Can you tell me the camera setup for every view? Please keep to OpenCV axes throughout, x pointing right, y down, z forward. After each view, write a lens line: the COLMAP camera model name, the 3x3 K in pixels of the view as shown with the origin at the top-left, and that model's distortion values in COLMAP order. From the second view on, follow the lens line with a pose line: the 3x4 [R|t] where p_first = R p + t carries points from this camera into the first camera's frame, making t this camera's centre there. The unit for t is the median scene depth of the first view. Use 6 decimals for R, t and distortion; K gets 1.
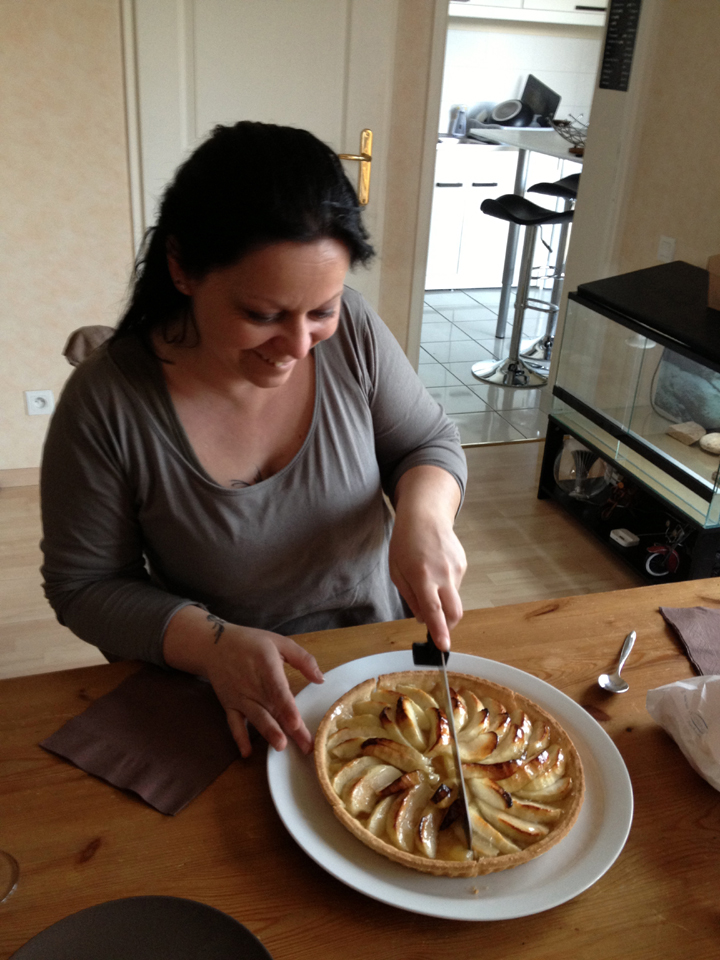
lens RADIAL K [[888.7, 0, 360.0], [0, 888.7, 480.0], [0, 0, 1]] dist [0.093001, -0.194389]
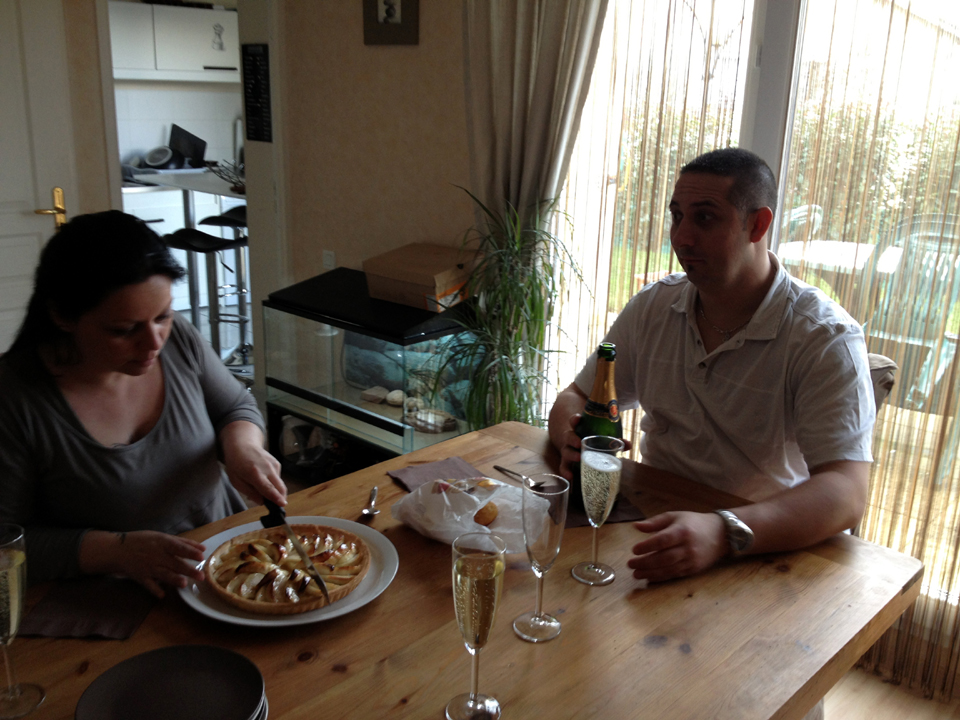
lens RADIAL K [[888.7, 0, 480.0], [0, 888.7, 360.0], [0, 0, 1]] dist [0.093001, -0.194389]
pose [[0.871671, -0.163365, 0.462061, -0.081471], [0.230533, 0.968666, -0.092418, 0.048782], [-0.432485, 0.187079, 0.882019, -0.187749]]
